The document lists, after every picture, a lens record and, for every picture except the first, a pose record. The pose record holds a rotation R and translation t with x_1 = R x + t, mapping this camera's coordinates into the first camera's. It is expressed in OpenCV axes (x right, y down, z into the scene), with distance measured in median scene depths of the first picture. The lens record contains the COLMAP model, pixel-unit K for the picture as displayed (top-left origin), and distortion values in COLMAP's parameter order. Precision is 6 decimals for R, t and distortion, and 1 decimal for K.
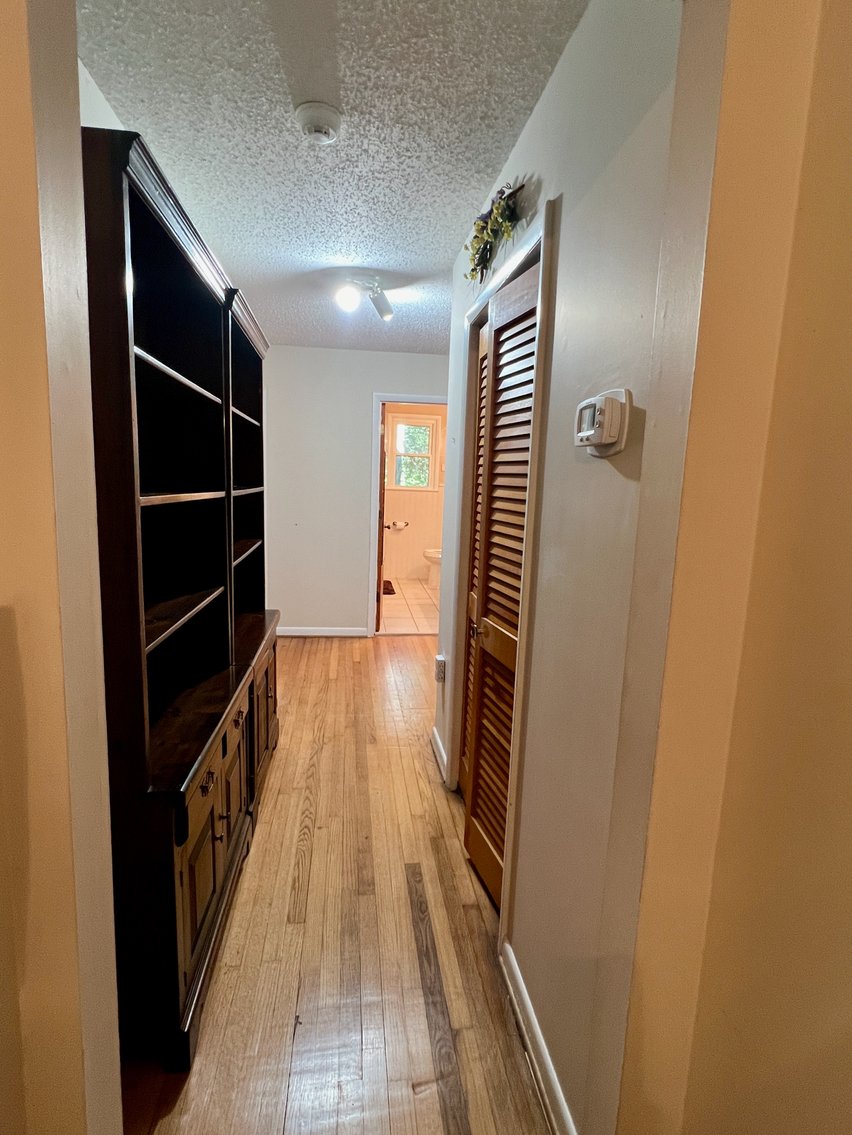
lens RADIAL K [[567.8, 0, 425.2], [0, 567.8, 567.5], [0, 0, 1]] dist [-0.003865, 0.001671]
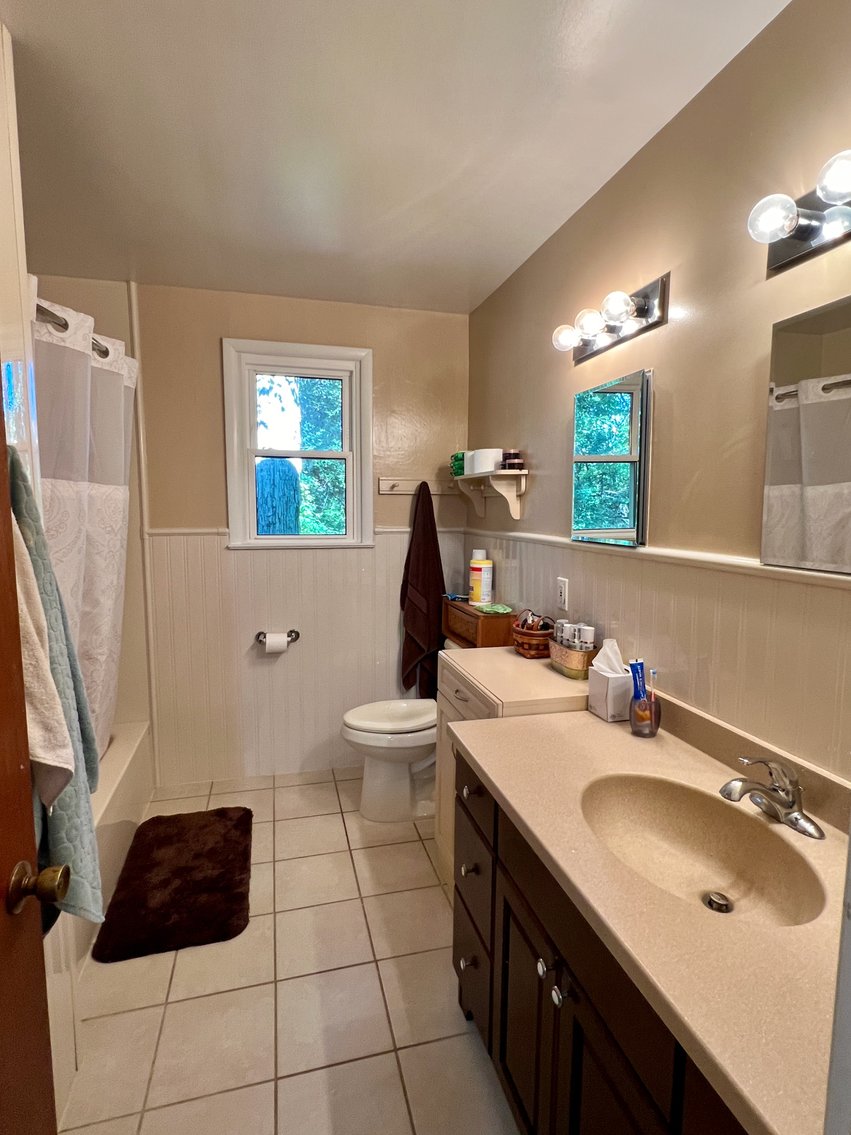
lens RADIAL K [[567.8, 0, 424.9], [0, 567.8, 566.9], [0, 0, 1]] dist [-0.003865, 0.001671]
pose [[0.992030, -0.053297, 0.114172, 0.012743], [0.057814, 0.997655, -0.036629, -0.103777], [-0.111952, 0.042938, 0.992786, 0.620085]]
